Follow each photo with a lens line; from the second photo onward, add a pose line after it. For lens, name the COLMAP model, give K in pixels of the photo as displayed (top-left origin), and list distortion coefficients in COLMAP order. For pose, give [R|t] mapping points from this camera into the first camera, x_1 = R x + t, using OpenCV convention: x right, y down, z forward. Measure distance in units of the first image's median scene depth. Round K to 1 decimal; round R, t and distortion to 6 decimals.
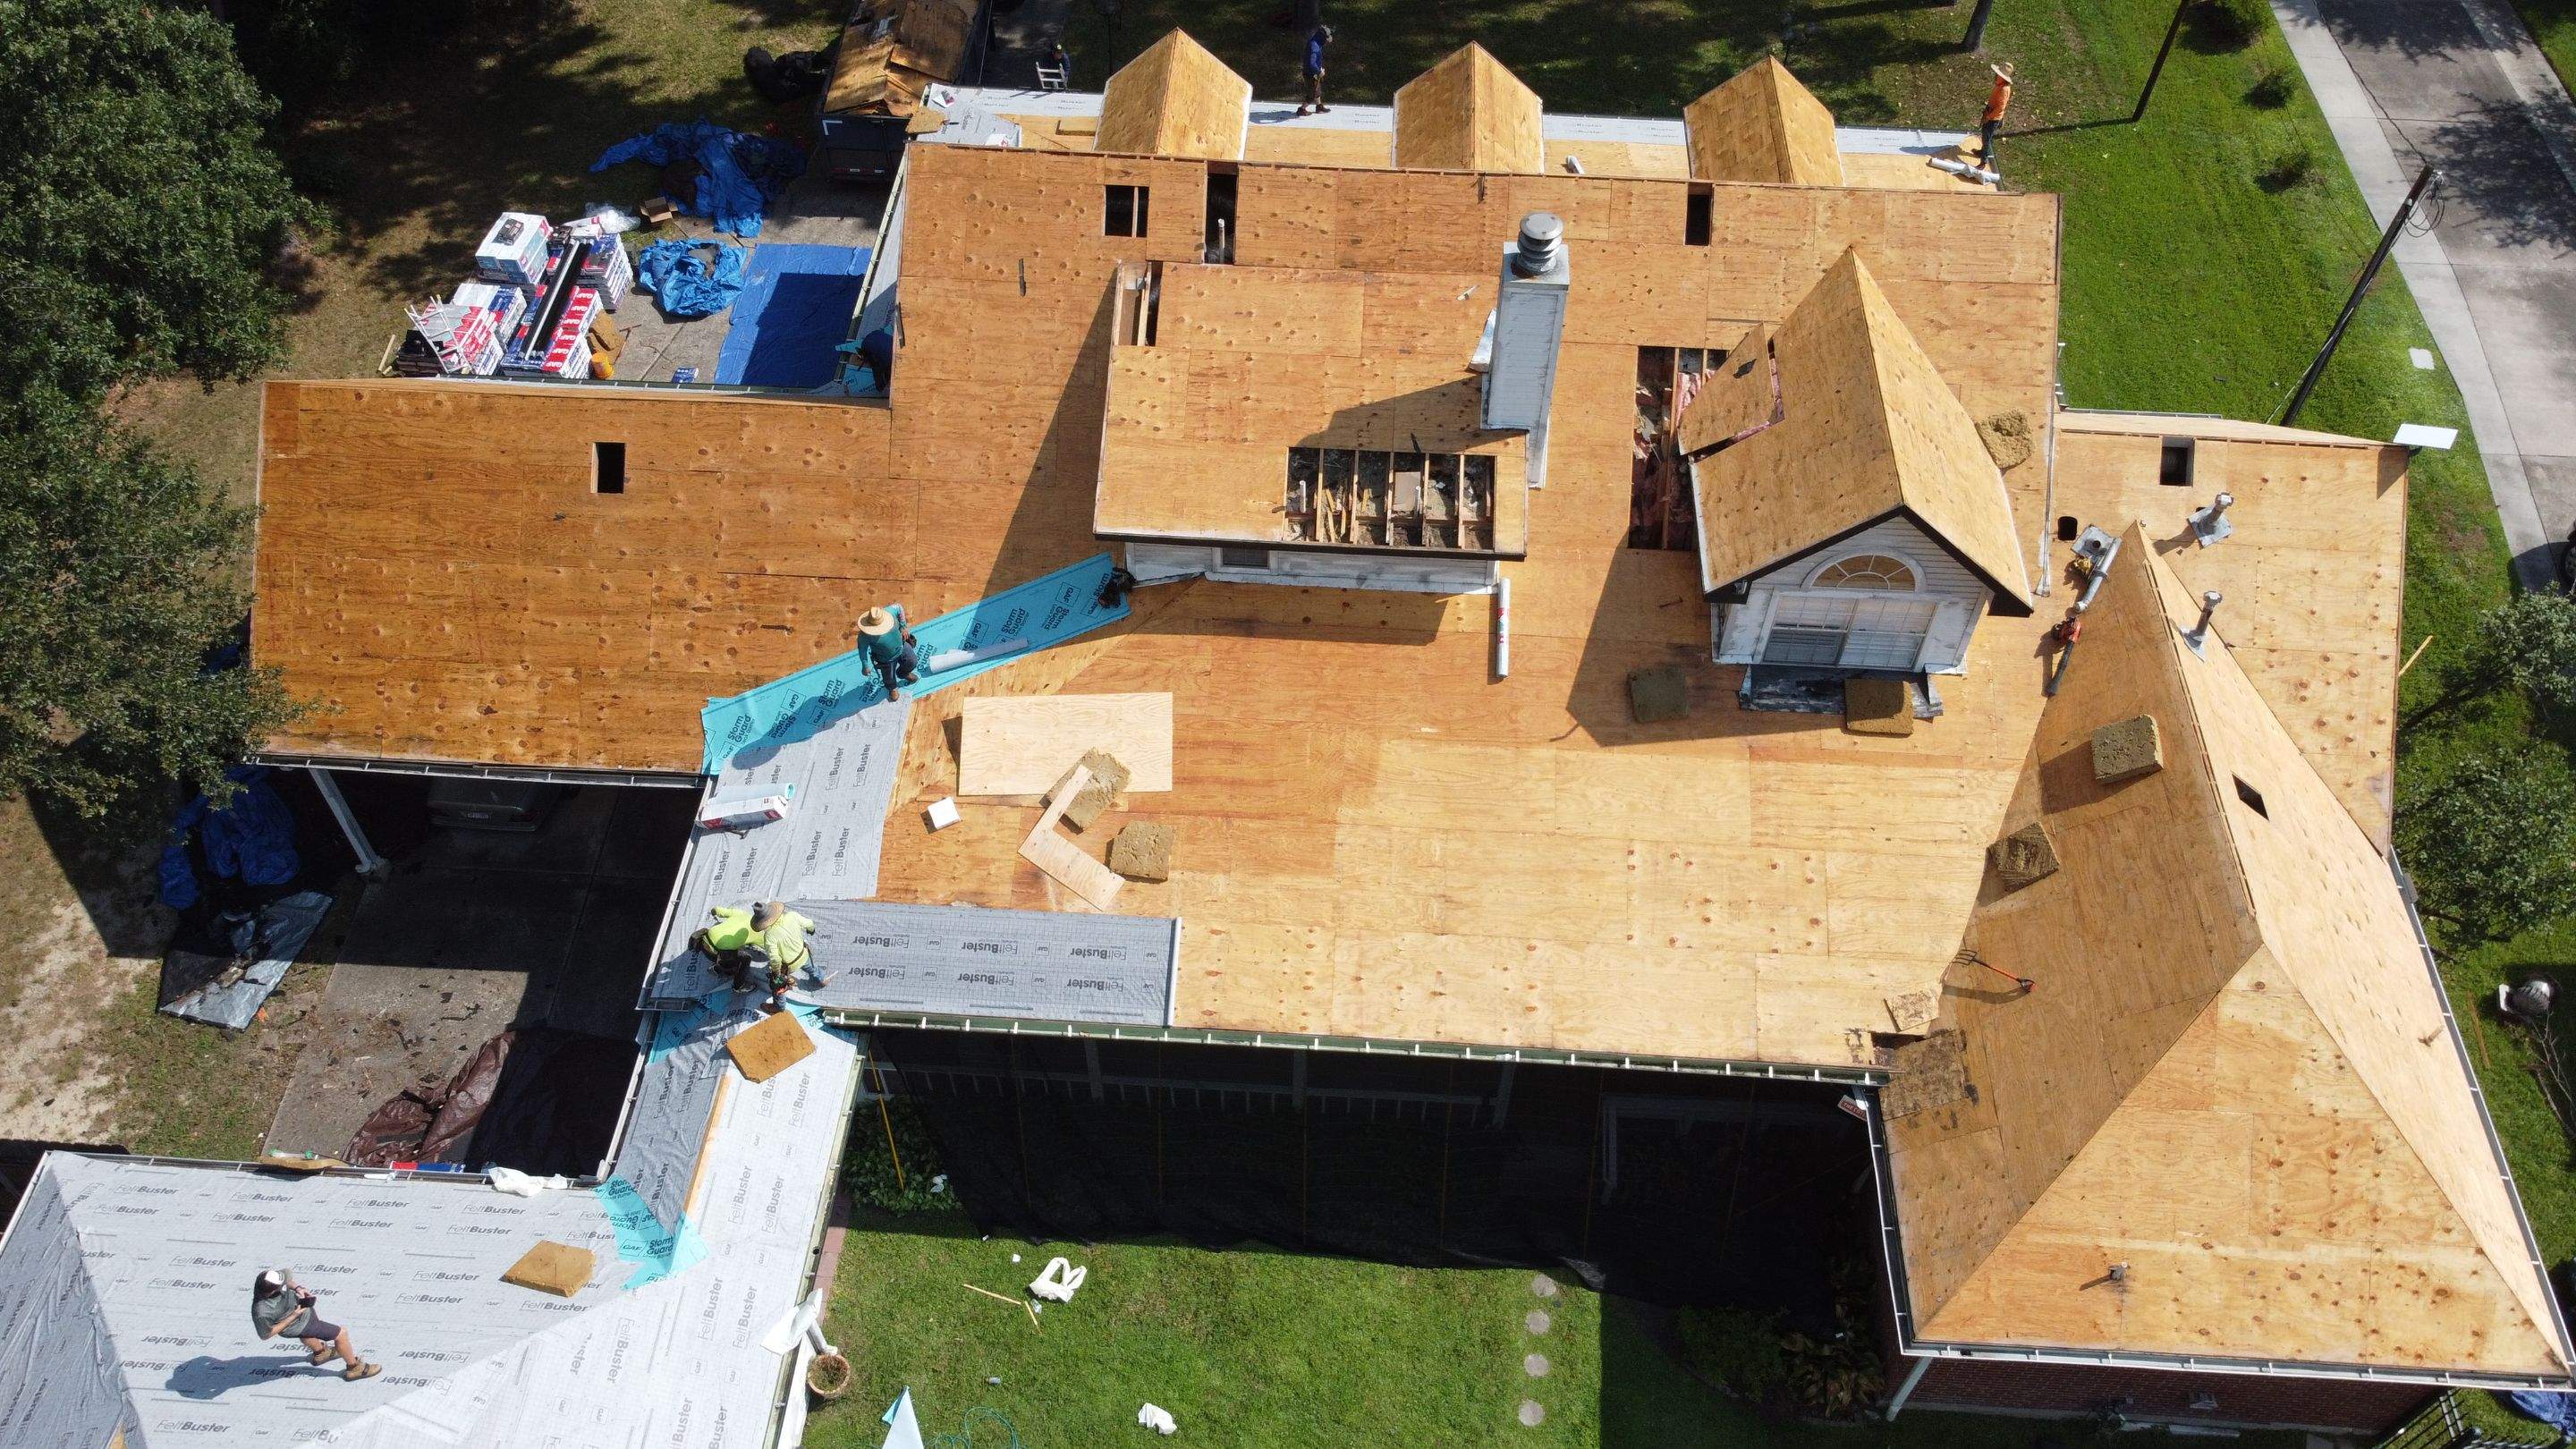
lens RADIAL K [[1958.9, 0, 1284.8], [0, 1958.9, 729.3], [0, 0, 1]] dist [0.039000, -0.027425]
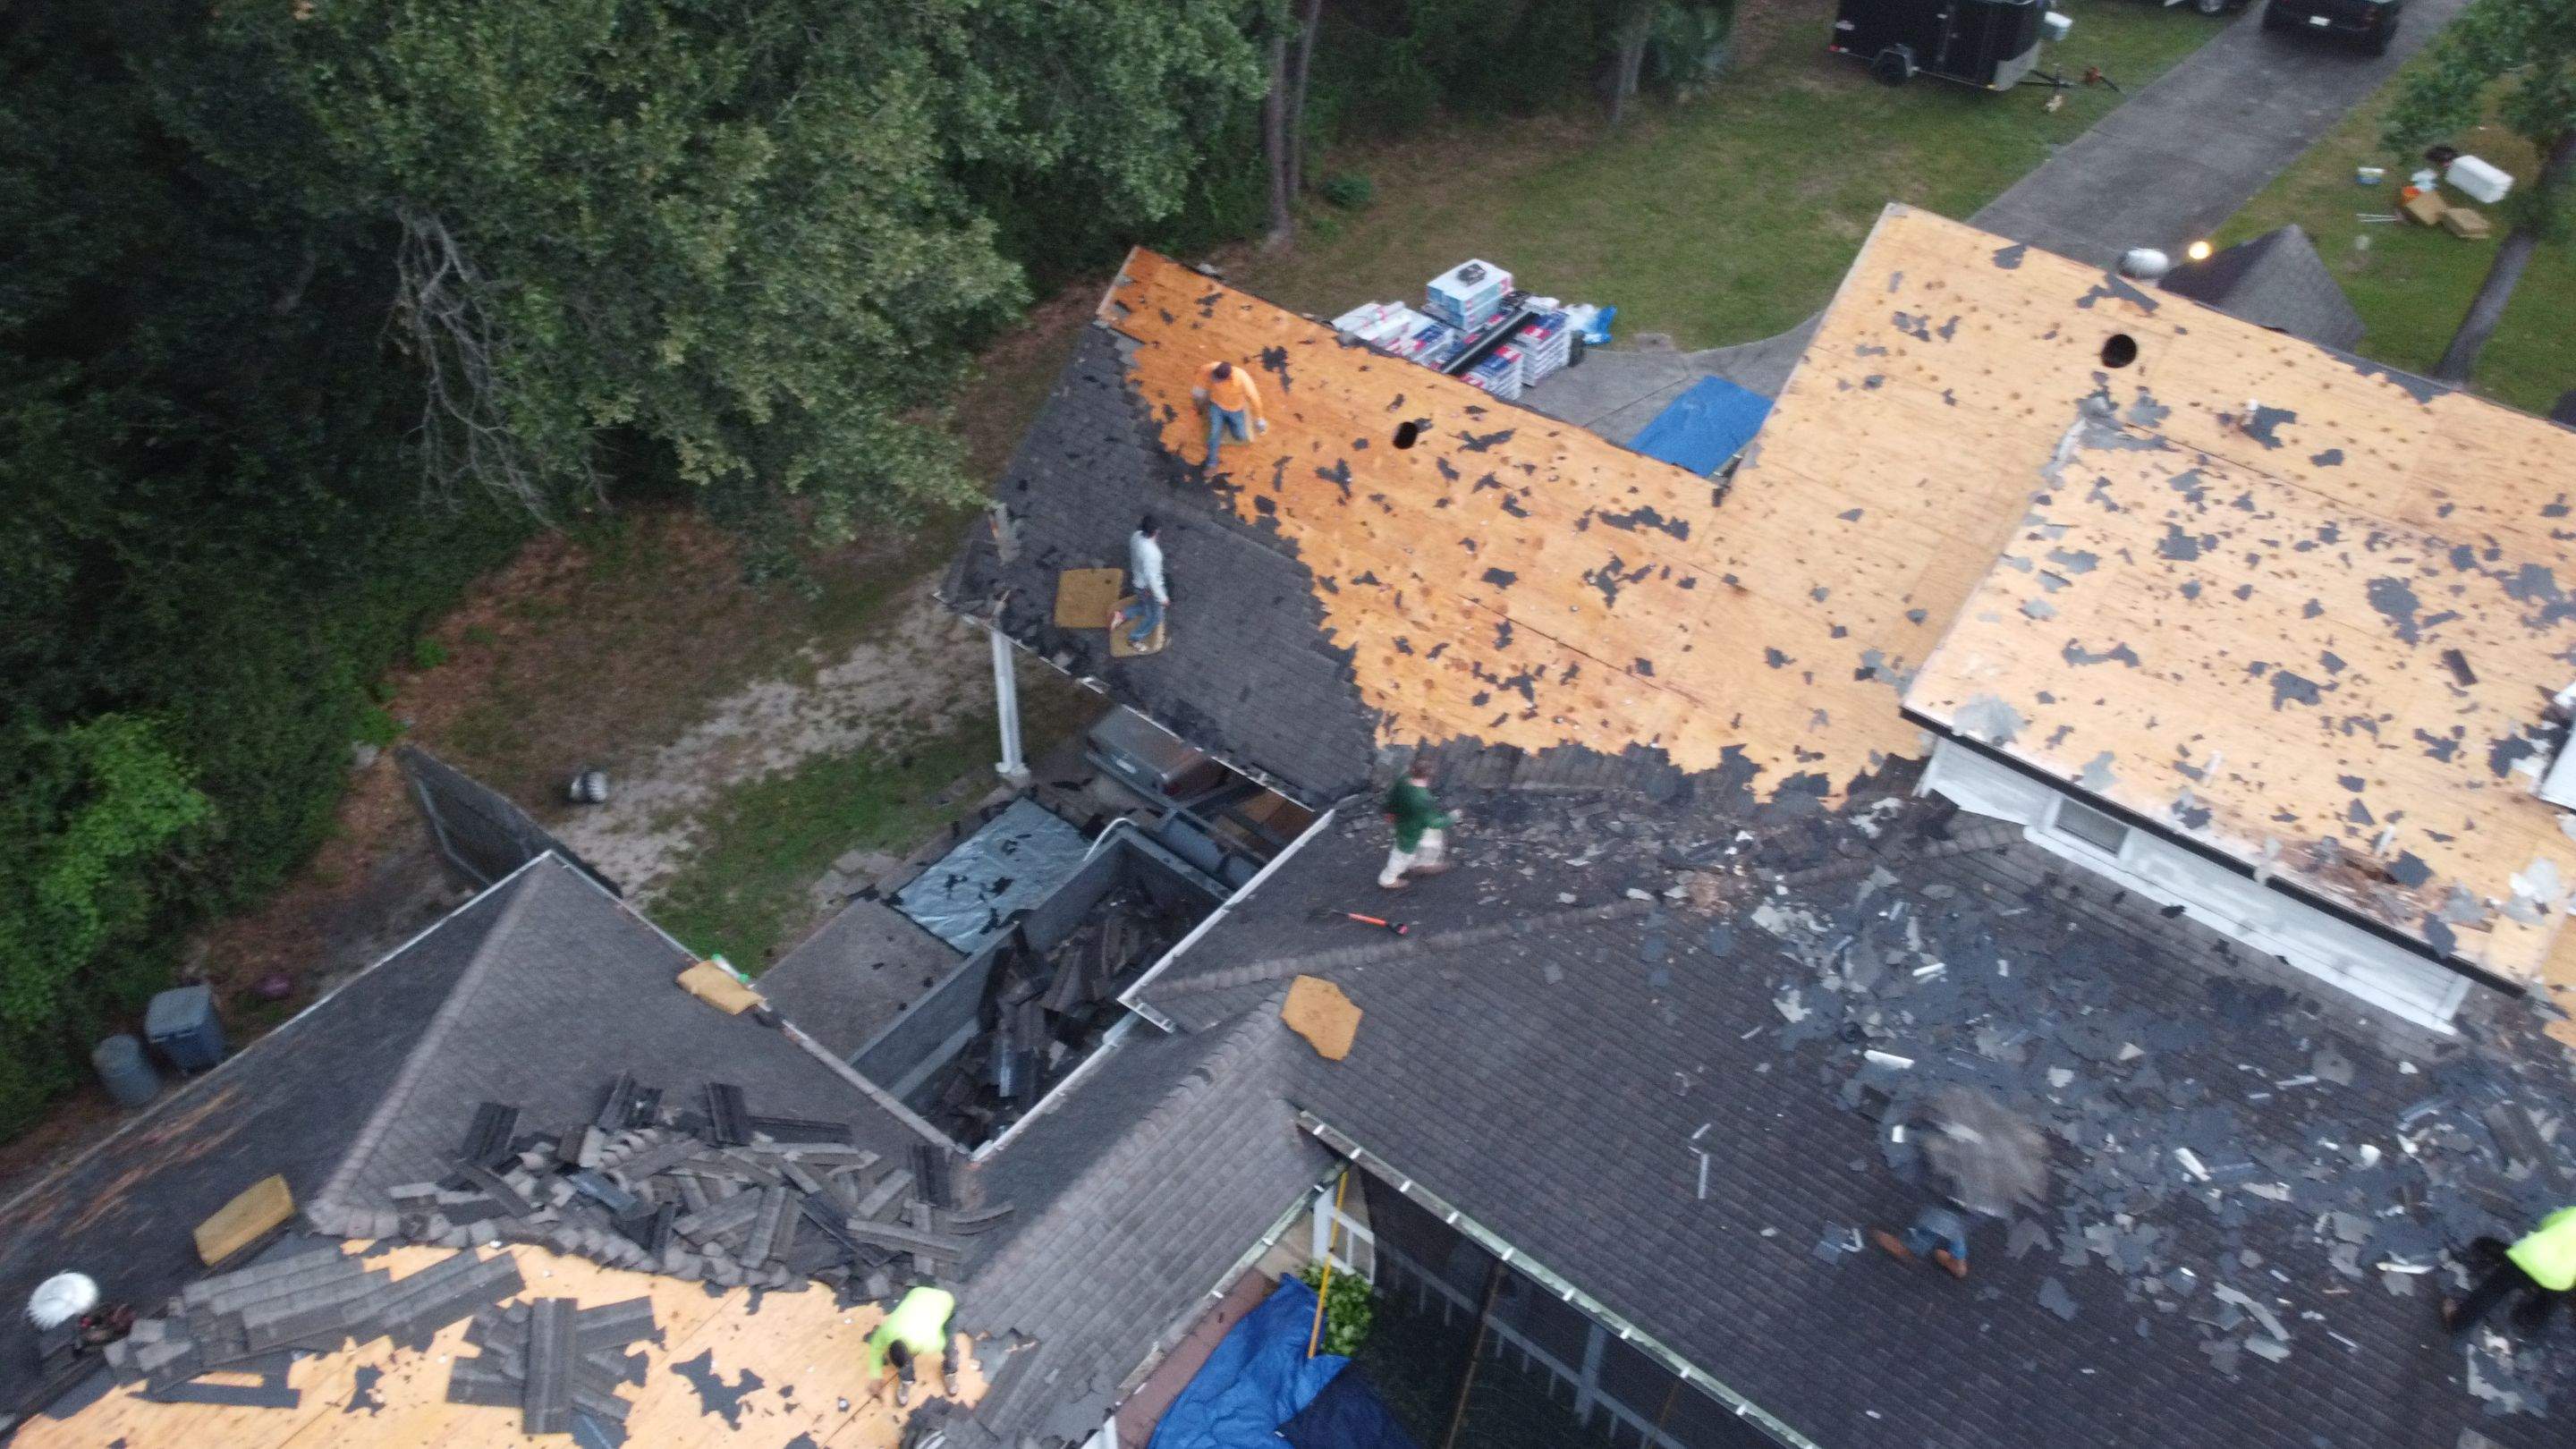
lens RADIAL K [[1958.9, 0, 1320.9], [0, 1958.9, 724.3], [0, 0, 1]] dist [0.039000, -0.027425]
pose [[0.825178, 0.387757, -0.410763, 0.027263], [-0.451451, 0.889779, -0.066972, 0.049588], [0.339520, 0.240703, 0.909279, 0.223001]]
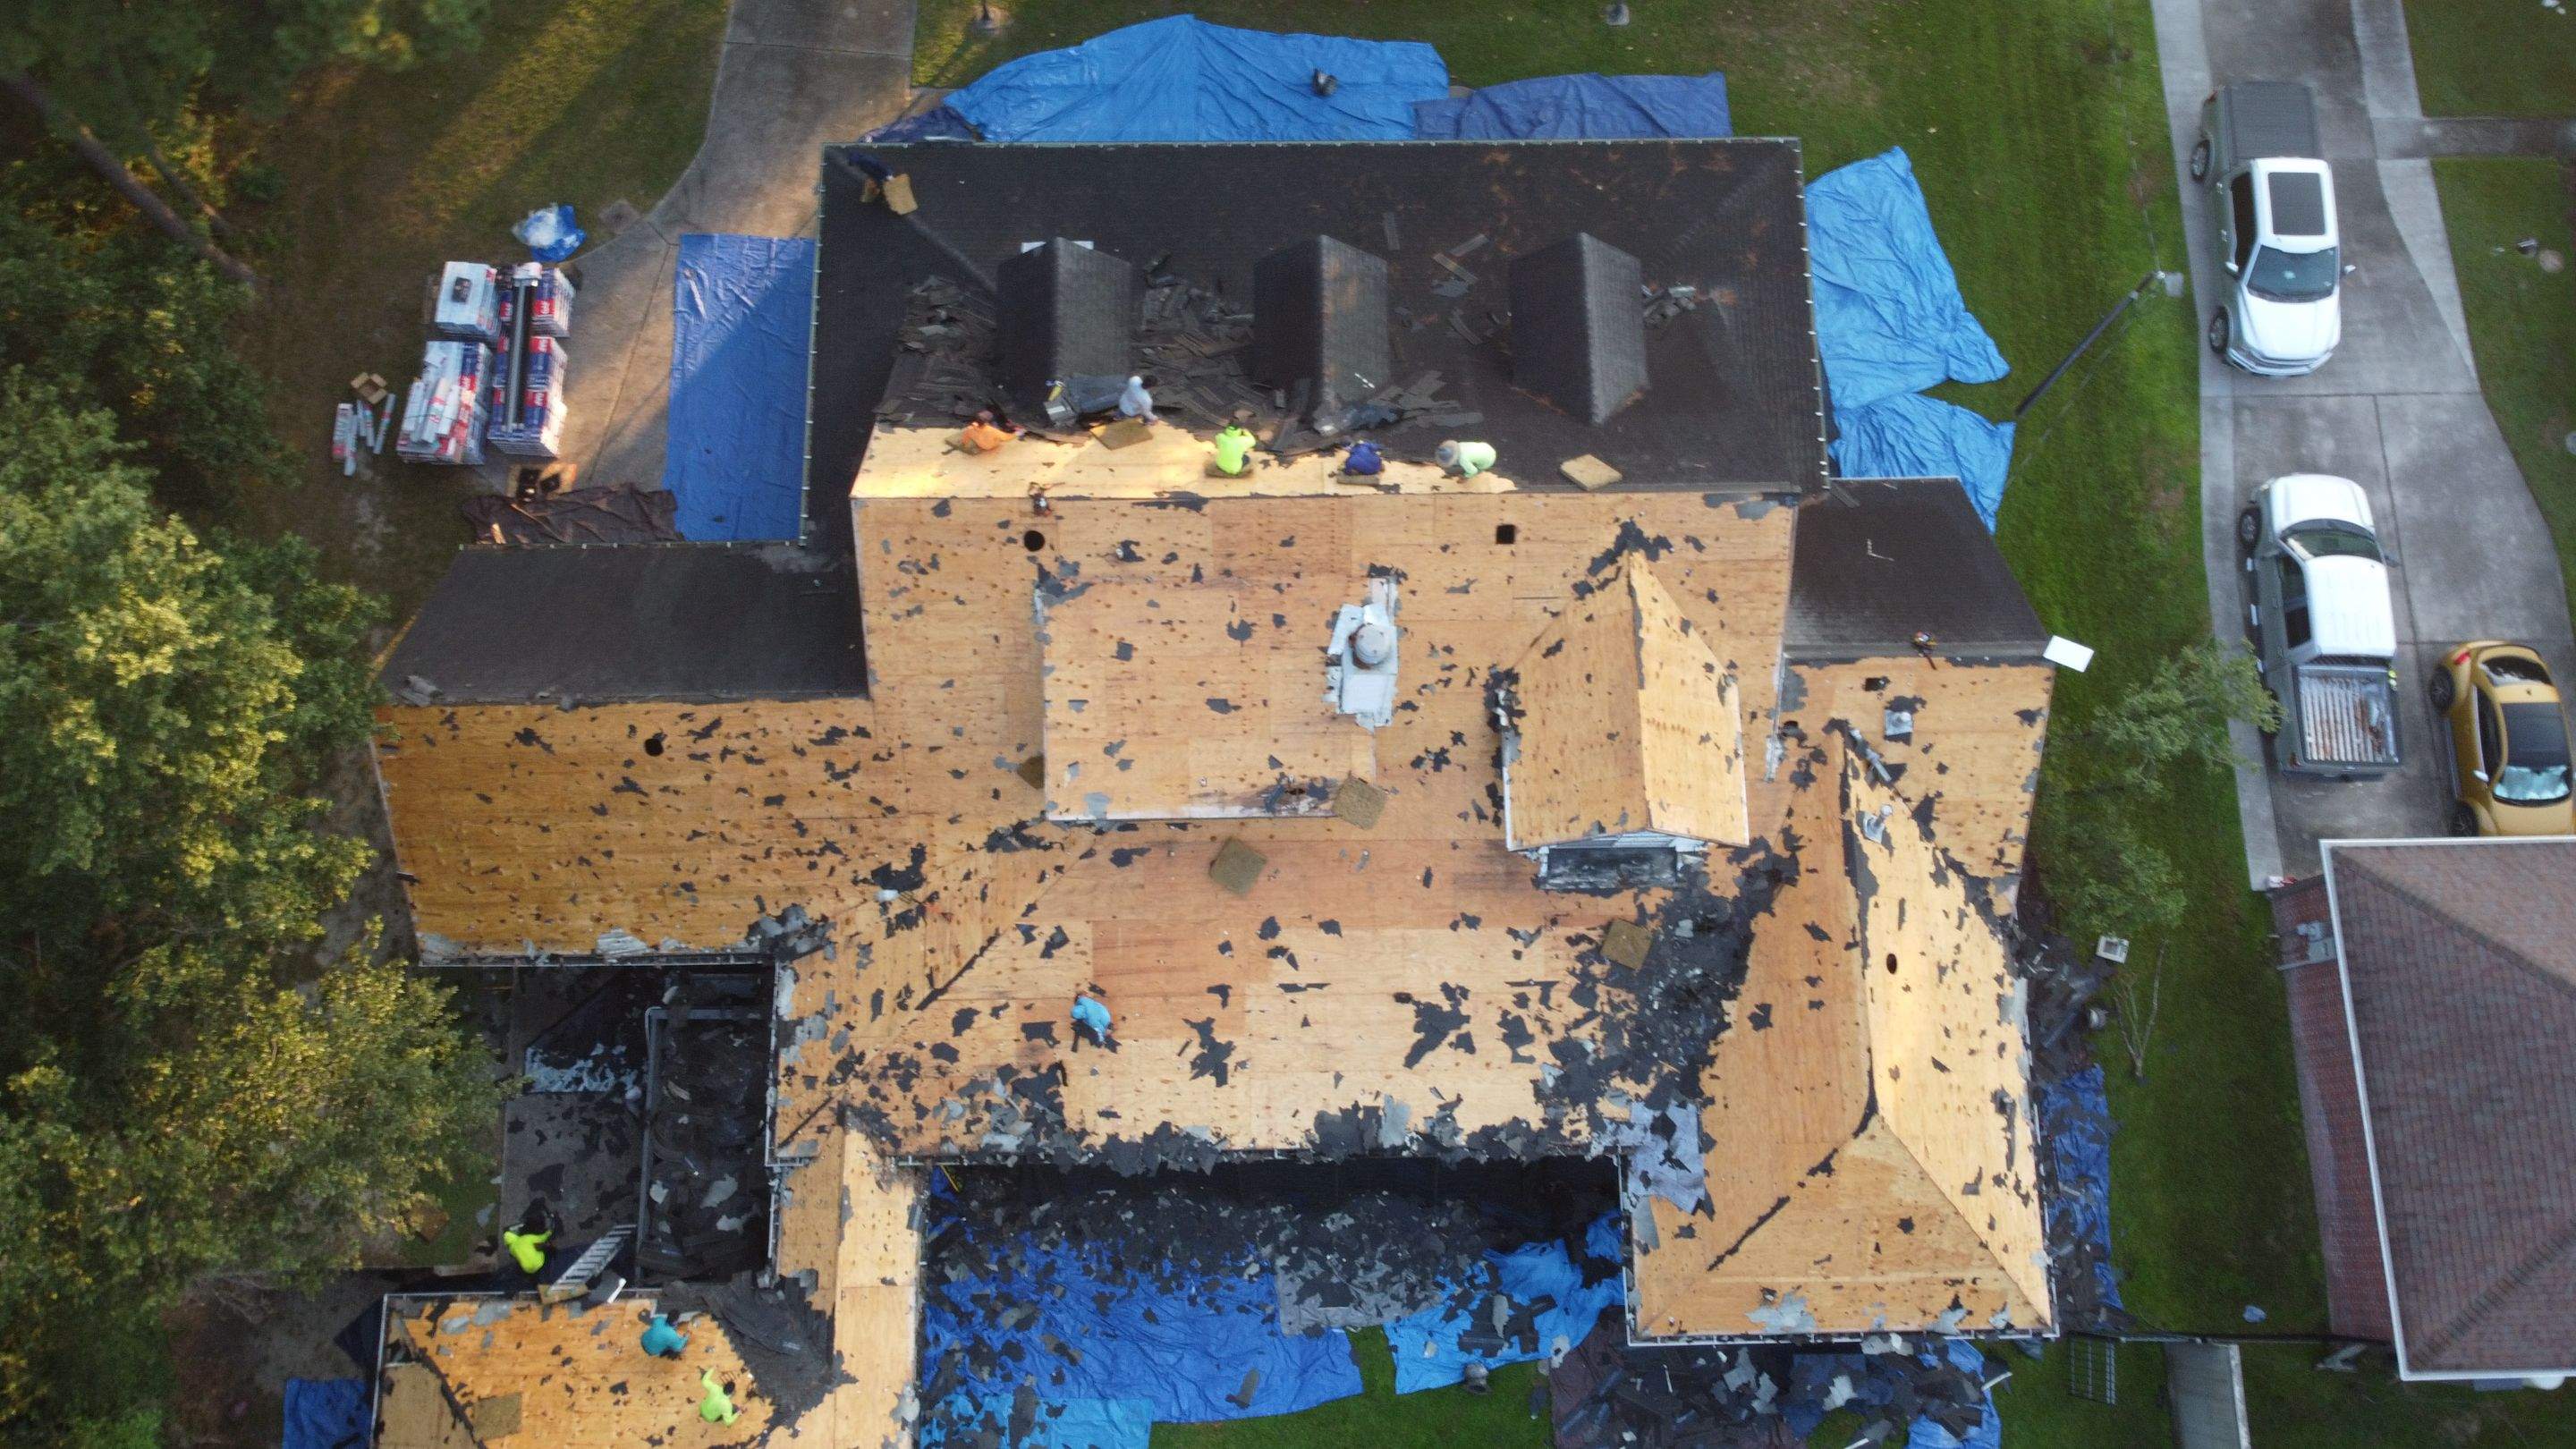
lens RADIAL K [[1958.9, 0, 1279.8], [0, 1958.9, 716.4], [0, 0, 1]] dist [0.039000, -0.027425]
pose [[0.997523, -0.069265, 0.012276, 0.042200], [0.057850, 0.907039, 0.417053, -0.628825], [-0.040022, -0.415310, 0.908799, -0.152577]]
